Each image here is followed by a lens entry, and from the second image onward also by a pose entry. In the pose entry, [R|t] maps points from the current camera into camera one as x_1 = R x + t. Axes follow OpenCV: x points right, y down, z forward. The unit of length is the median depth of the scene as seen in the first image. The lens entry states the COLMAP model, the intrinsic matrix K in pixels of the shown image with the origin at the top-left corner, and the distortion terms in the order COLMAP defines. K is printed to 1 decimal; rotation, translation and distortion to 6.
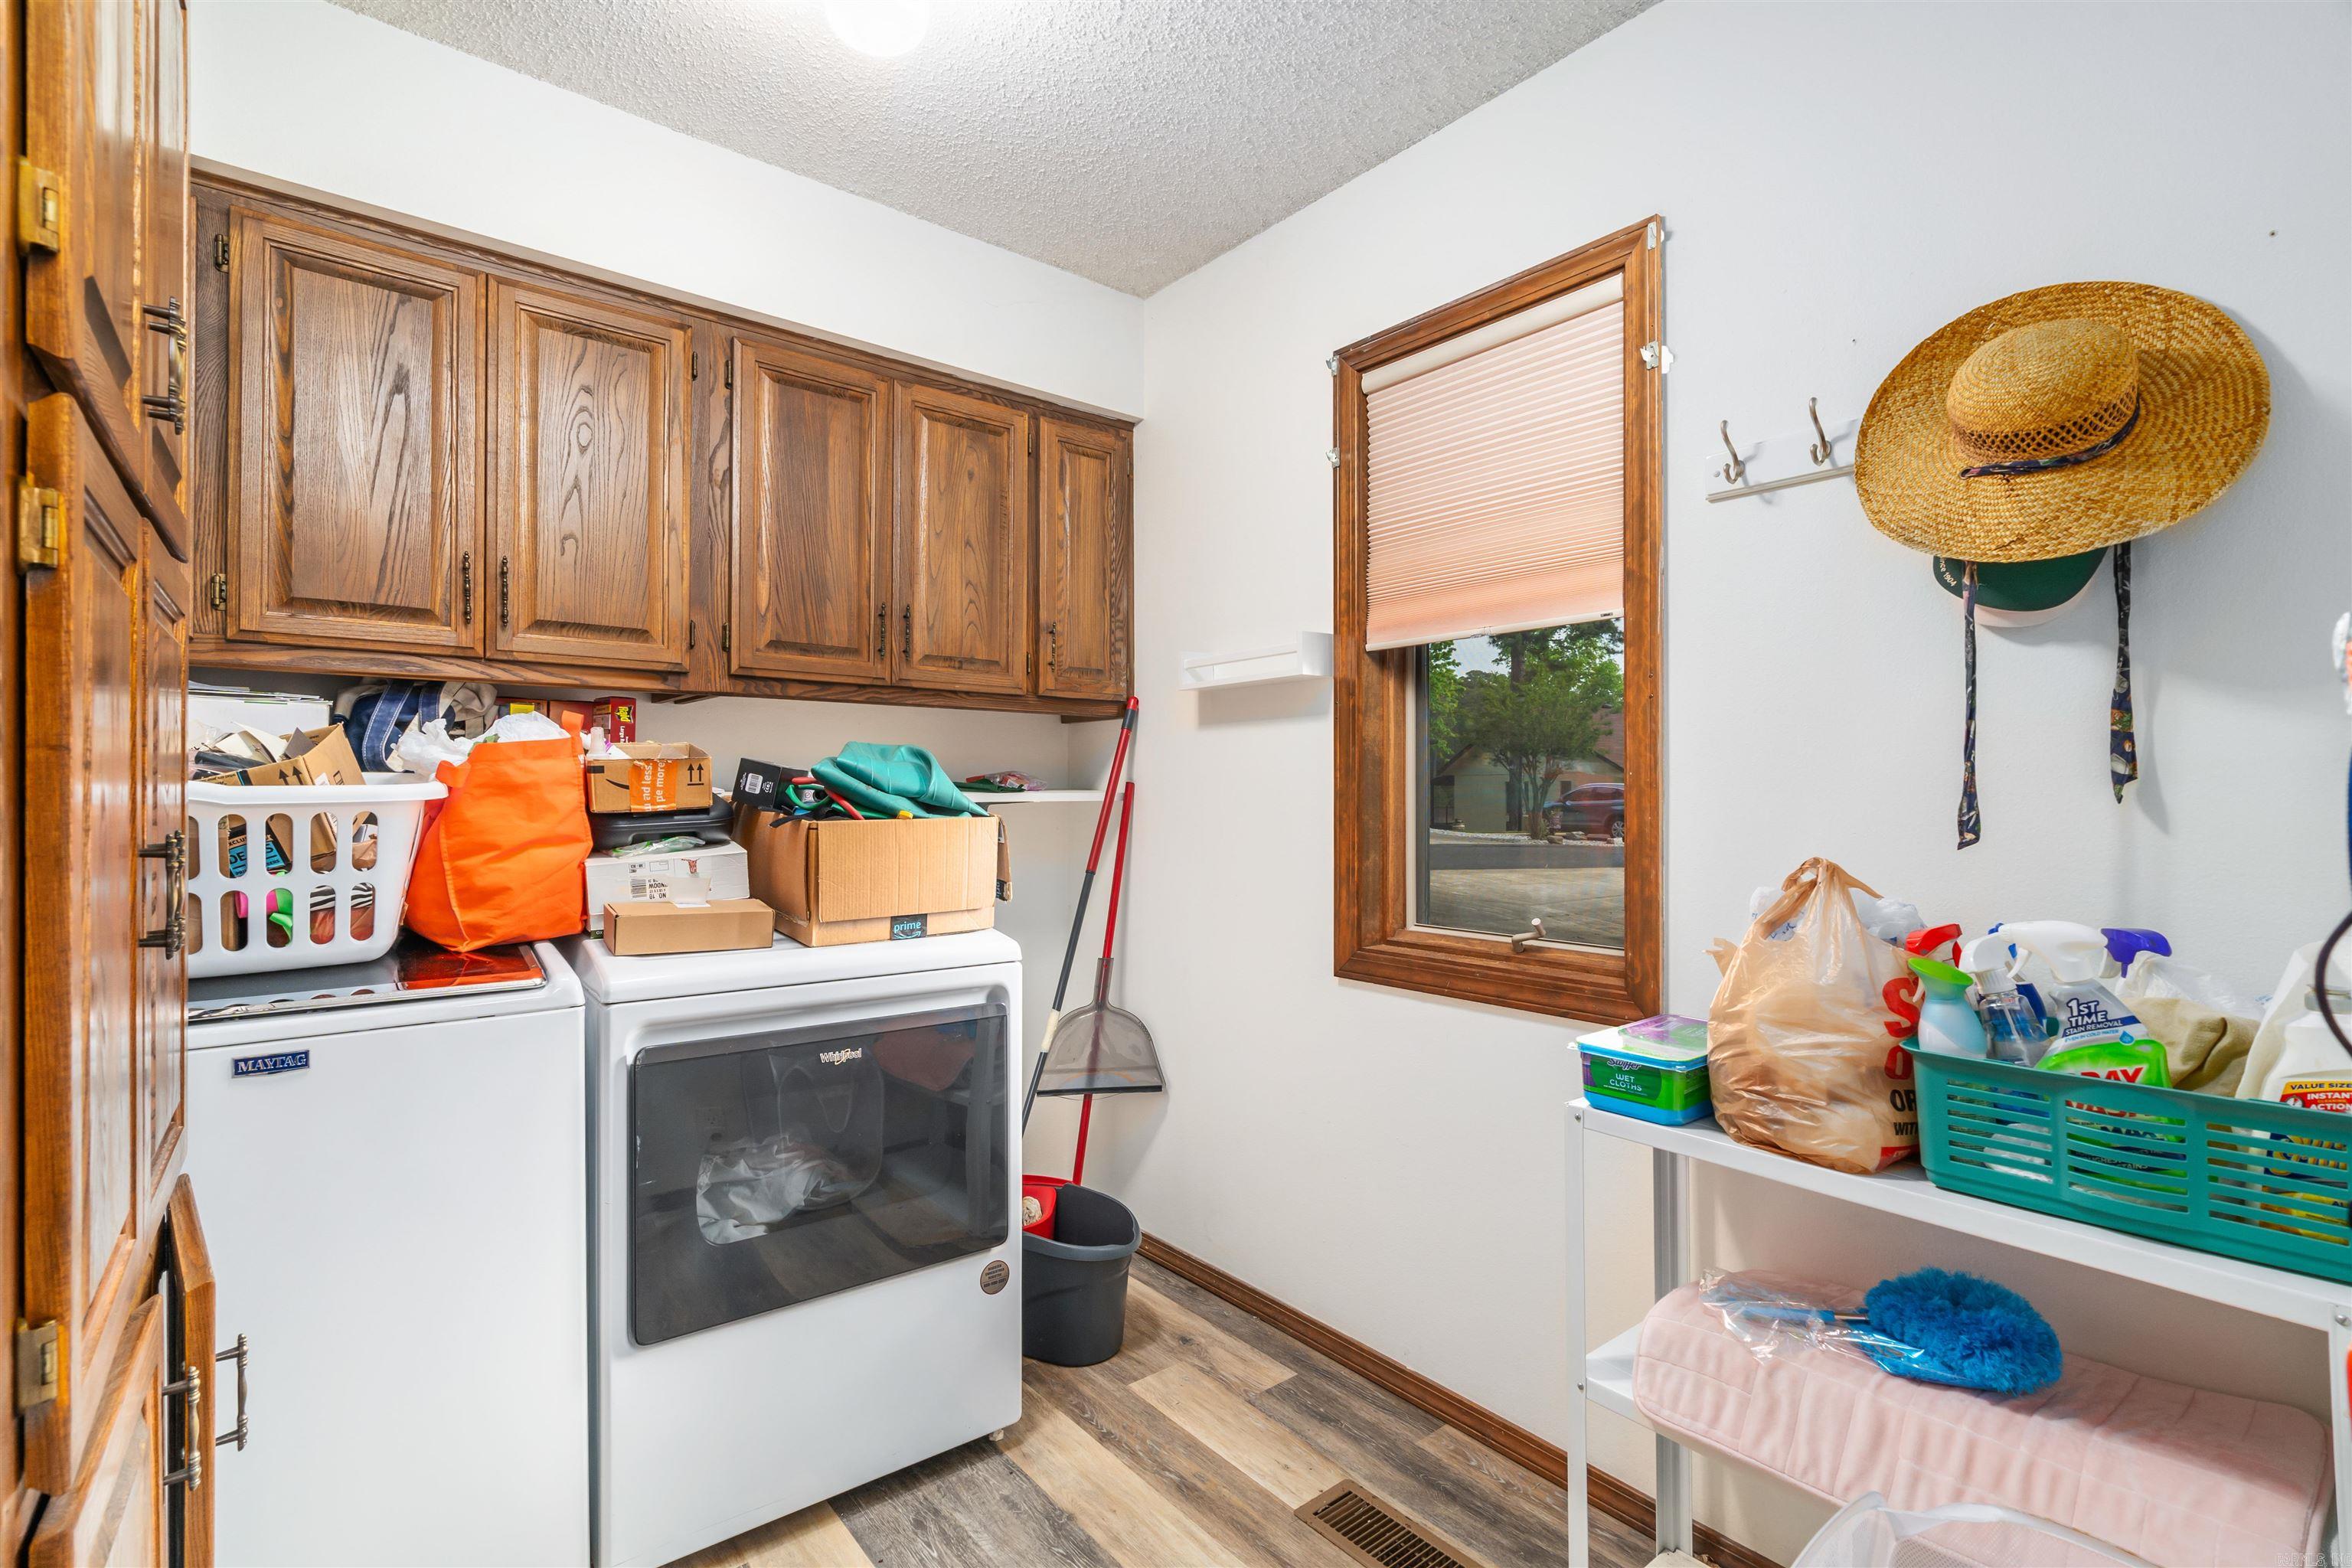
lens RADIAL K [[1083.5, 0, 1184.2], [0, 1083.5, 770.8], [0, 0, 1]] dist [0.000598, -0.000680]
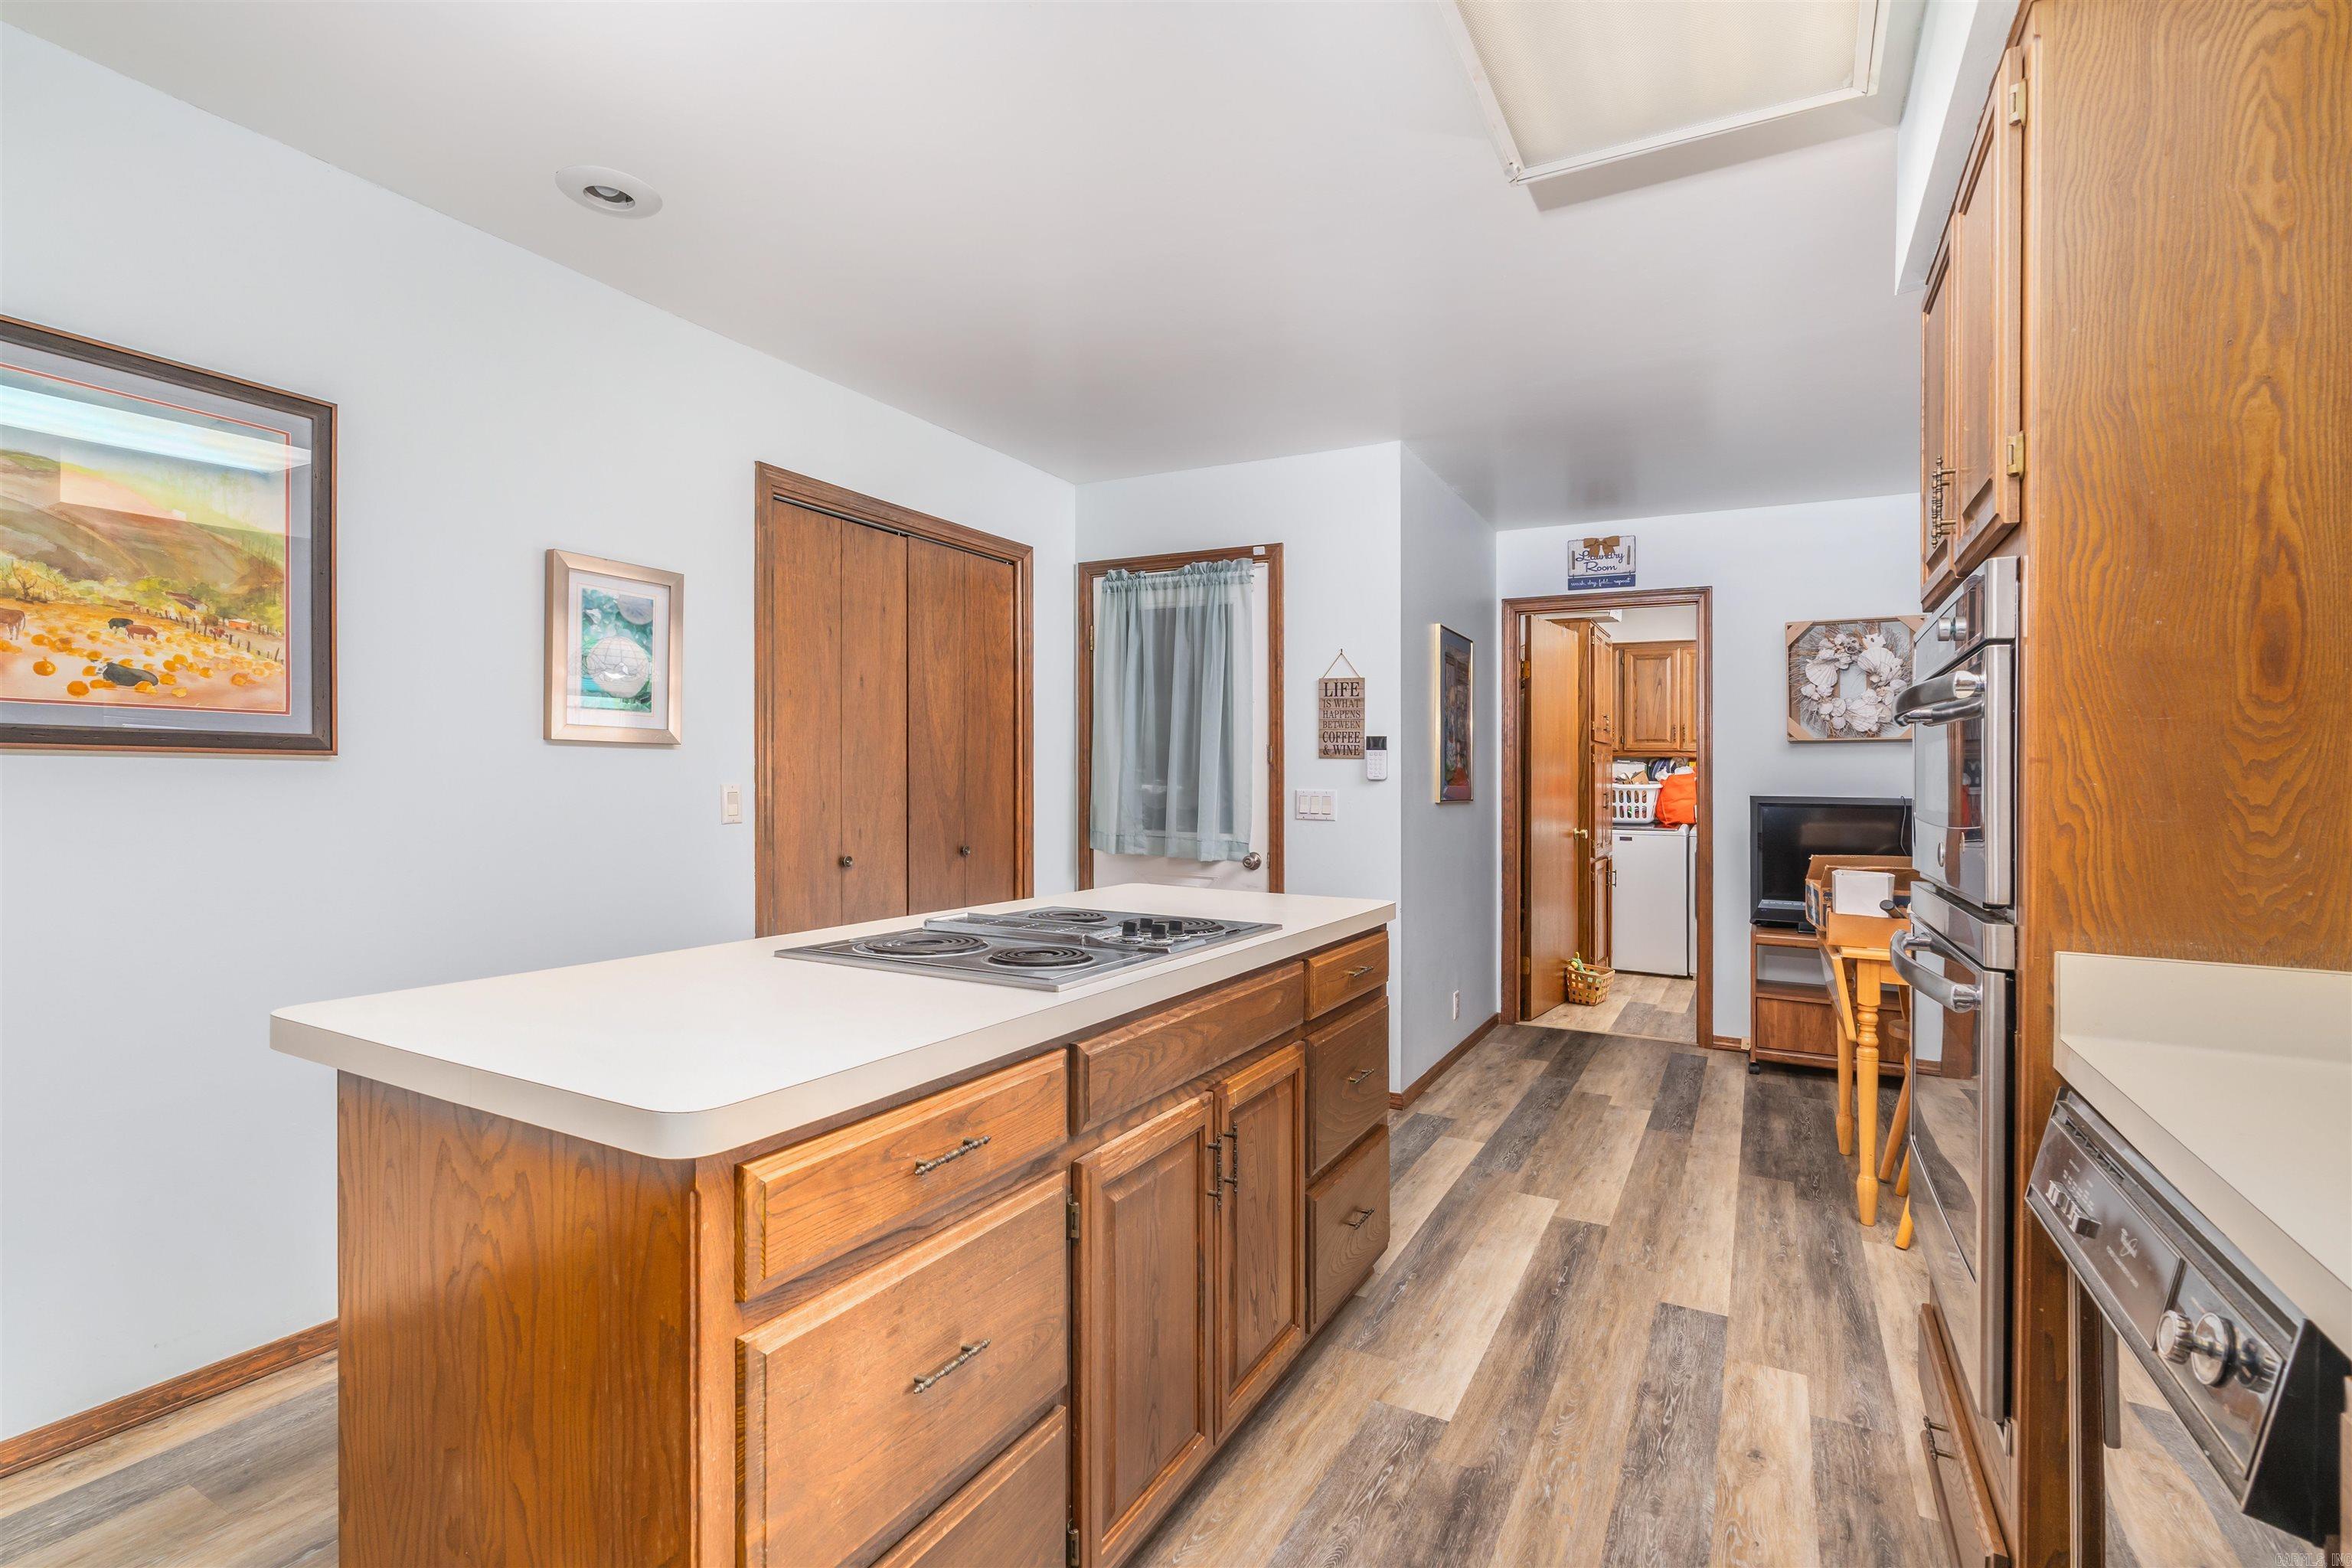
lens RADIAL K [[1083.5, 0, 1169.9], [0, 1083.5, 776.2], [0, 0, 1]] dist [0.000598, -0.000680]
pose [[0.376430, 0.004290, -0.926435, 2.288751], [0.001540, 0.999985, 0.005257, -0.040548], [0.926444, -0.003405, 0.376418, -2.165675]]
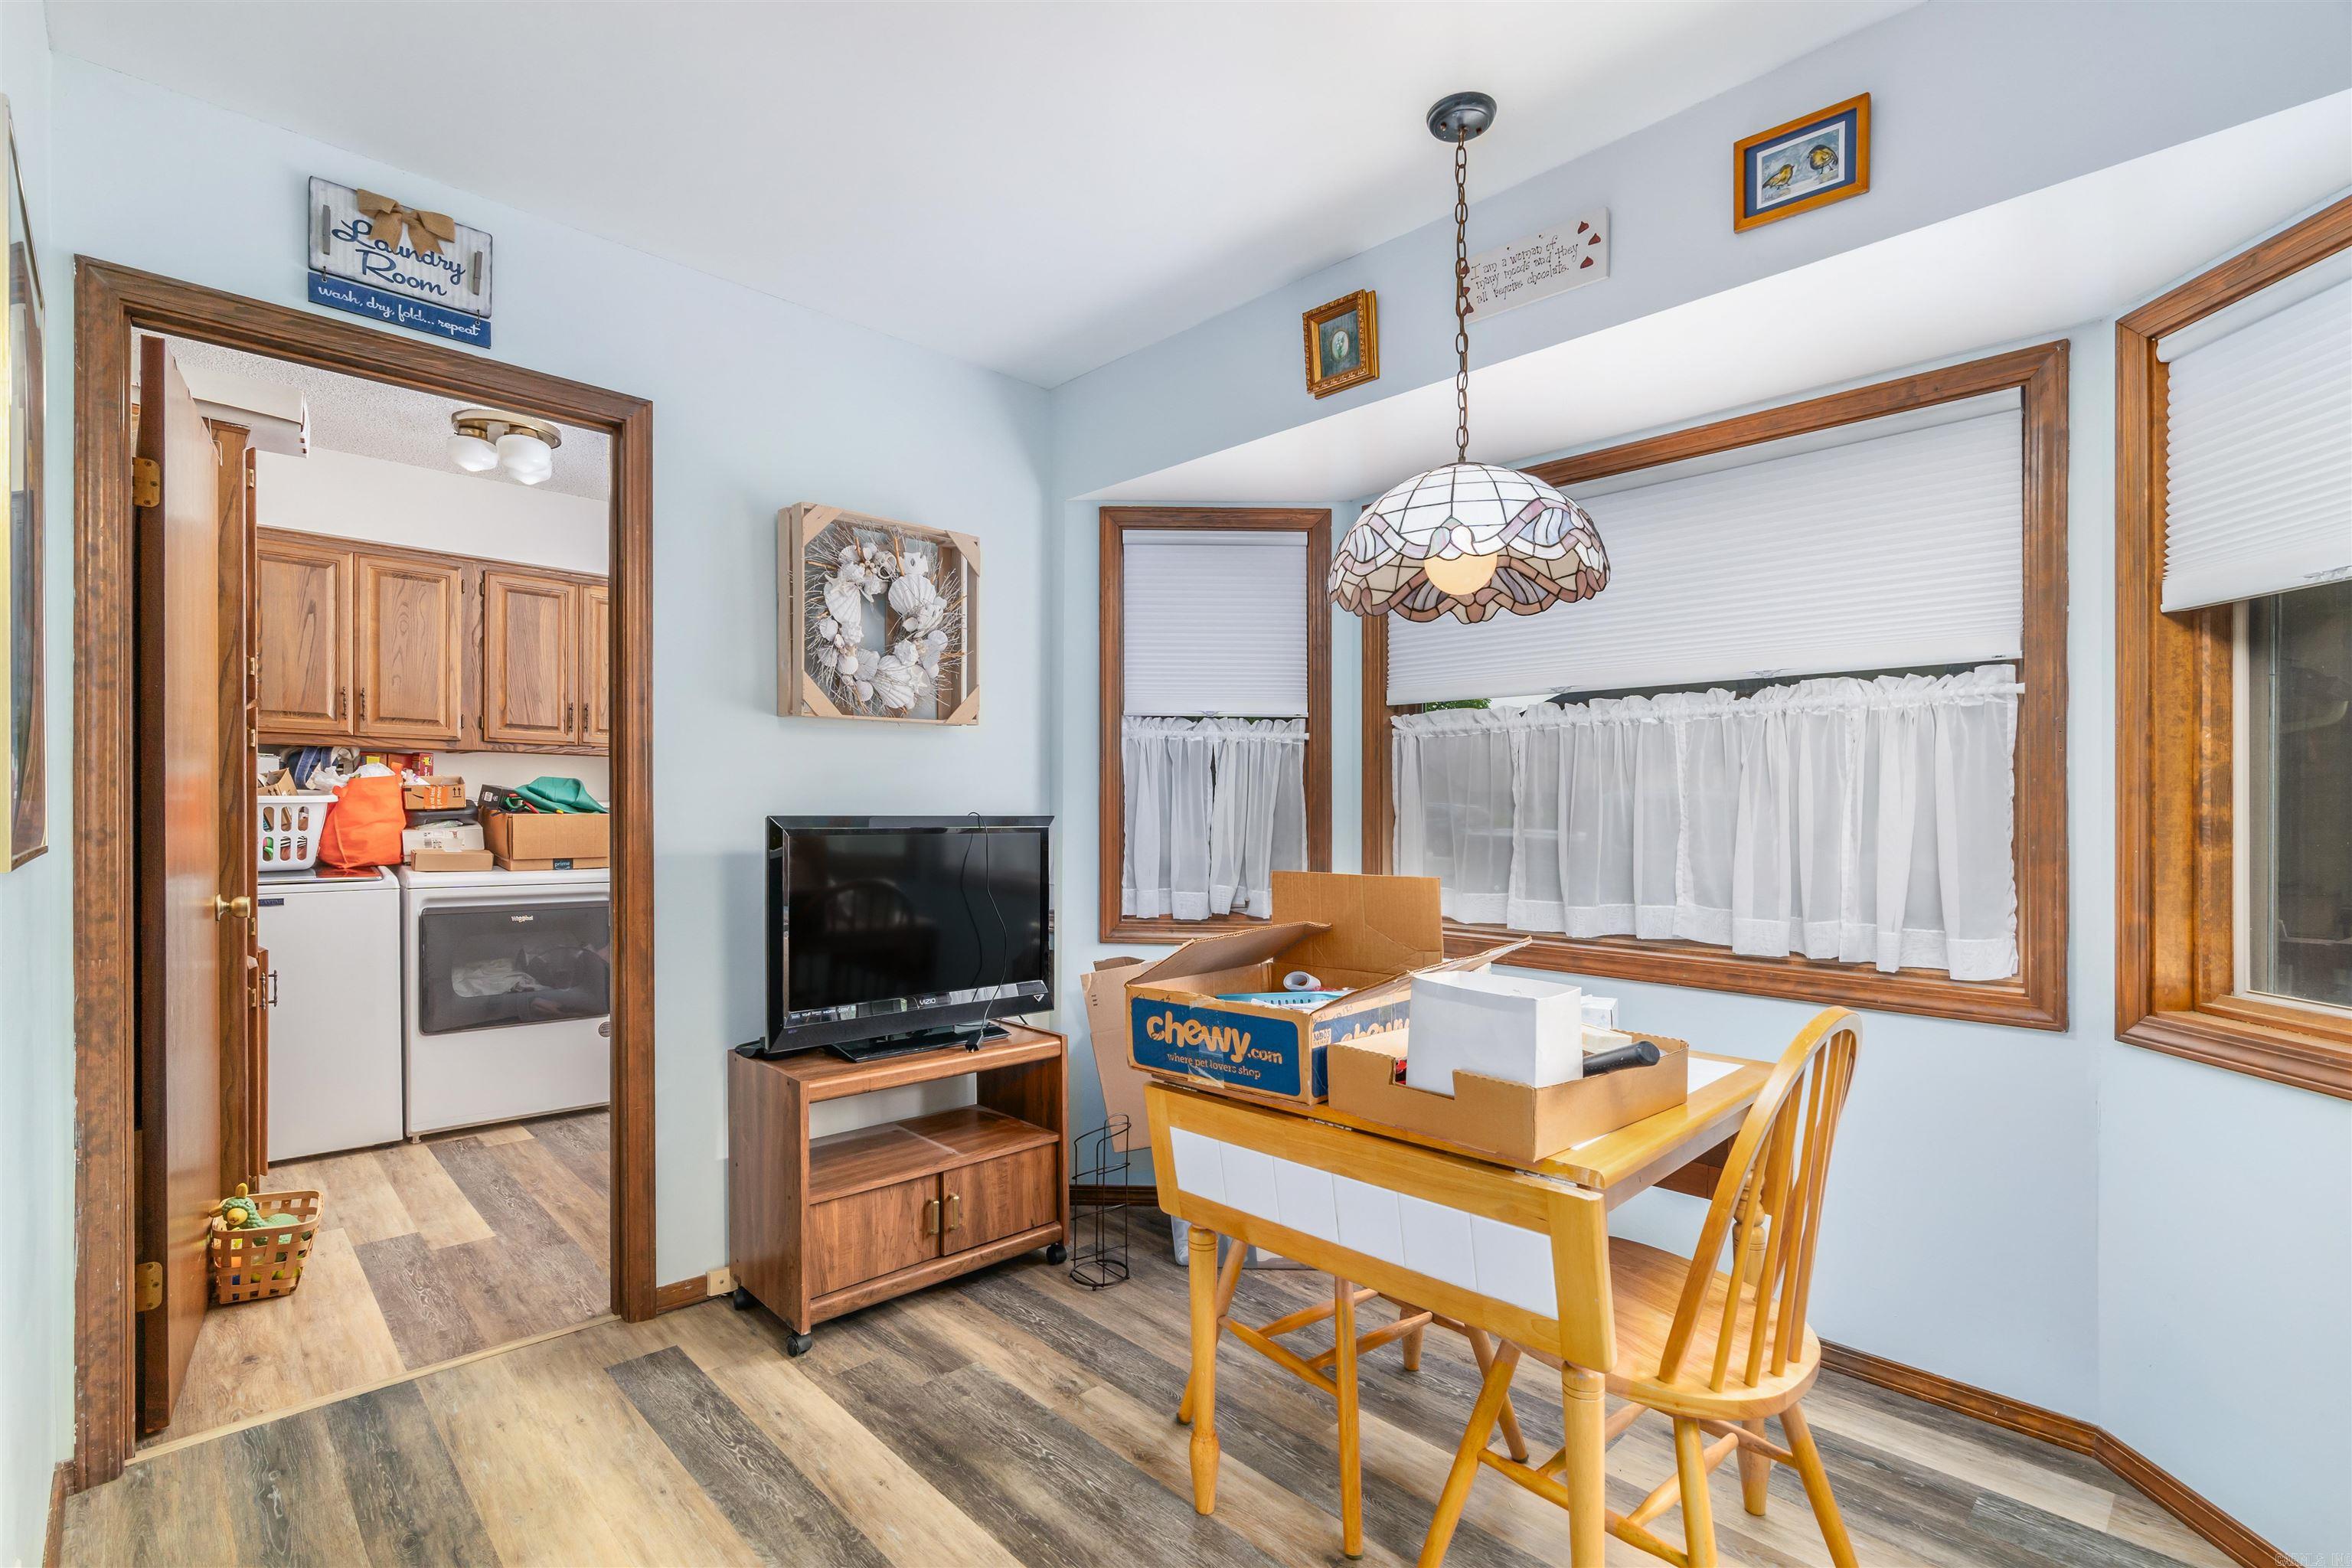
lens RADIAL K [[1083.5, 0, 1159.7], [0, 1083.5, 805.4], [0, 0, 1]] dist [0.000598, -0.000680]
pose [[0.997326, 0.009145, 0.072507, 0.812613], [-0.010373, 0.999809, 0.016570, -0.020735], [-0.072342, -0.017278, 0.997230, -1.291100]]
